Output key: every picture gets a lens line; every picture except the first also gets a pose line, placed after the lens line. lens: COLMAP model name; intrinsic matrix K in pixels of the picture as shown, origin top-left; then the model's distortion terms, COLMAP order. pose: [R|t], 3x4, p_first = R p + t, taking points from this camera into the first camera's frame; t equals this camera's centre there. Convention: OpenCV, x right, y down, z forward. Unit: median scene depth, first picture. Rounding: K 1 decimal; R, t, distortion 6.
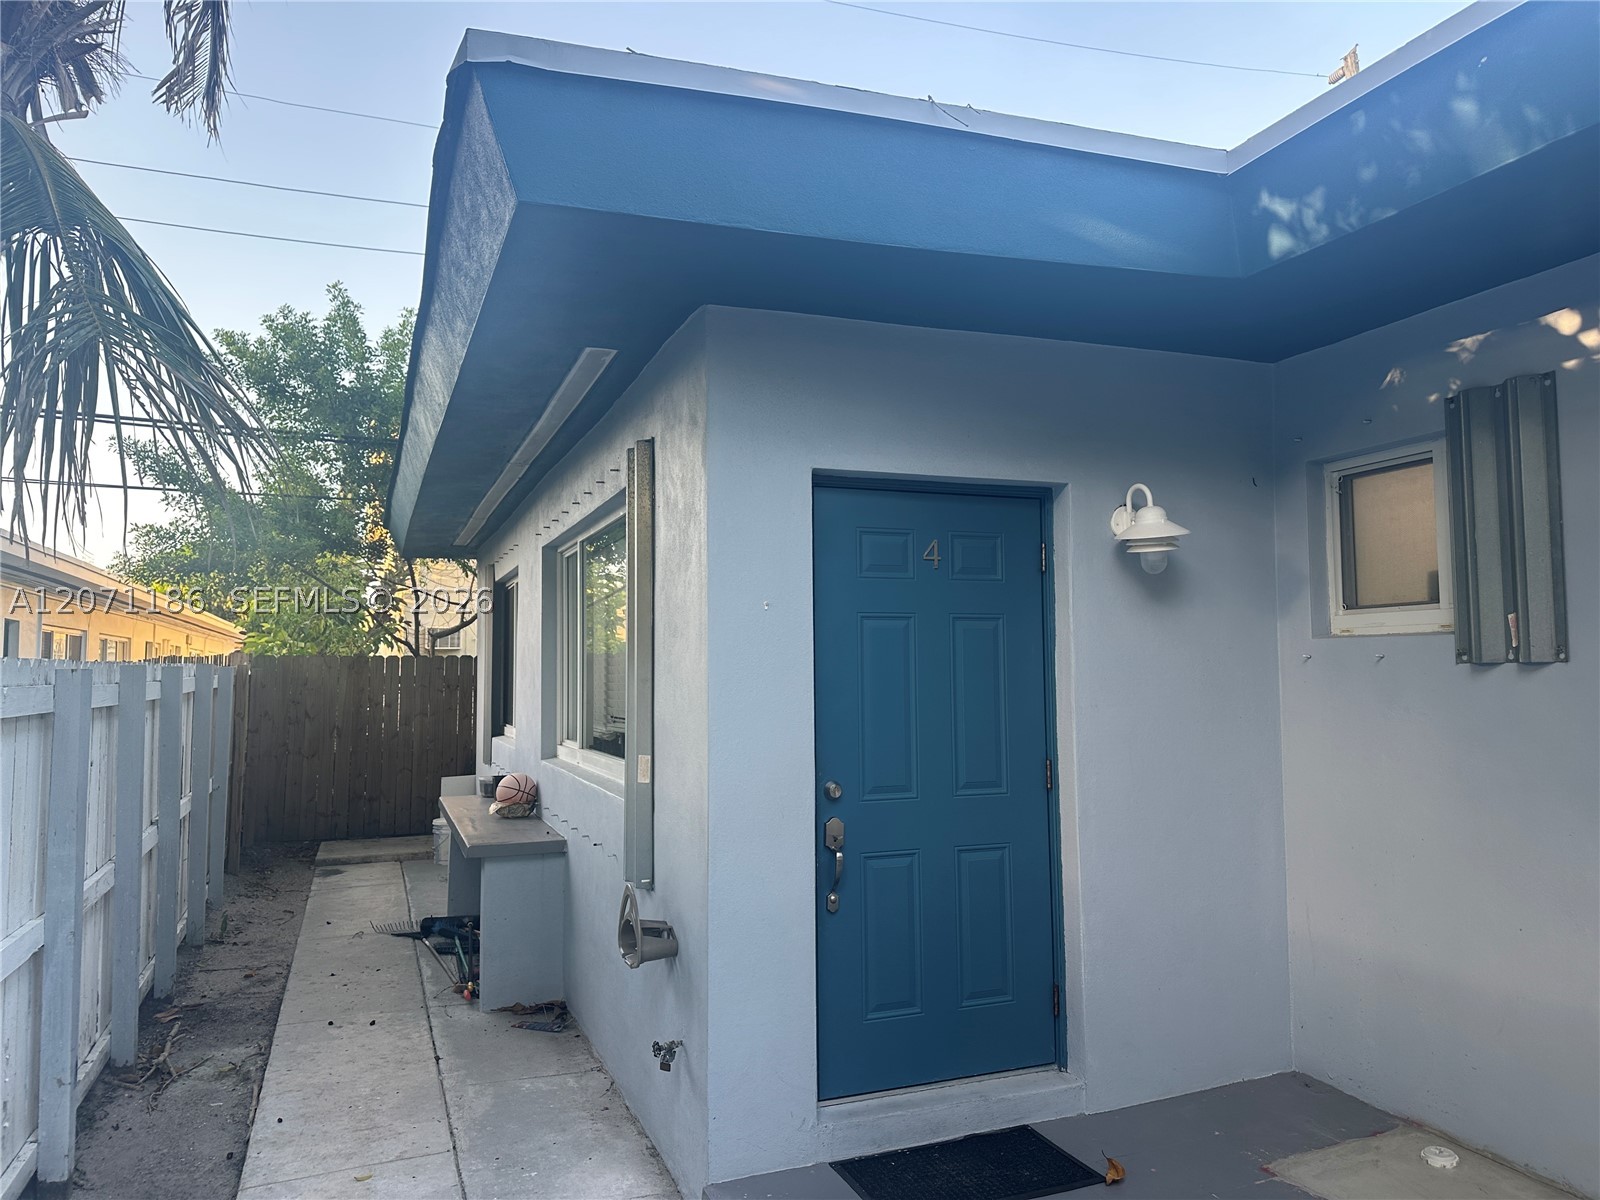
lens RADIAL K [[1112.8, 0, 792.4], [0, 1112.8, 595.5], [0, 0, 1]] dist [0.117496, -0.177433]
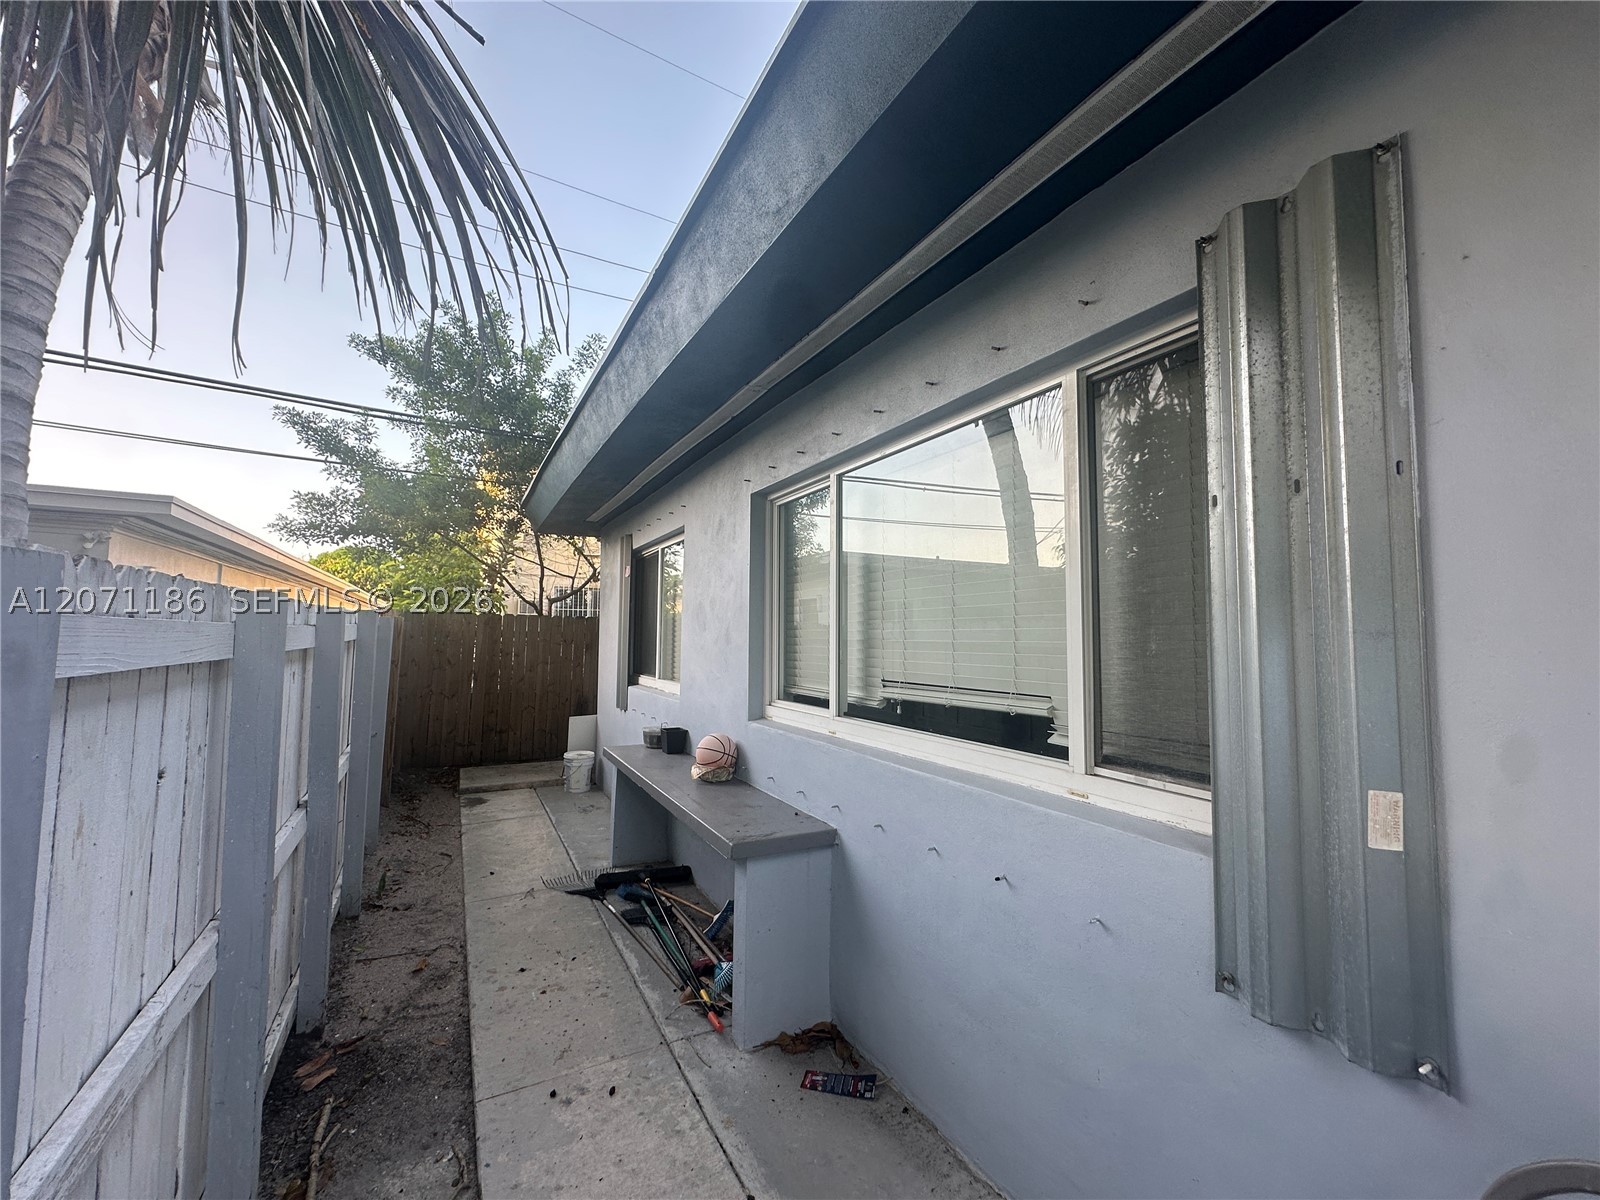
lens RADIAL K [[639.5, 0, 799.6], [0, 639.5, 594.2], [0, 0, 1]] dist [0.009417, -0.013478]
pose [[0.990982, 0.025228, 0.131599, -0.206426], [-0.025494, 0.999675, 0.000336, 0.032178], [-0.131548, -0.003688, 0.991303, 0.377155]]
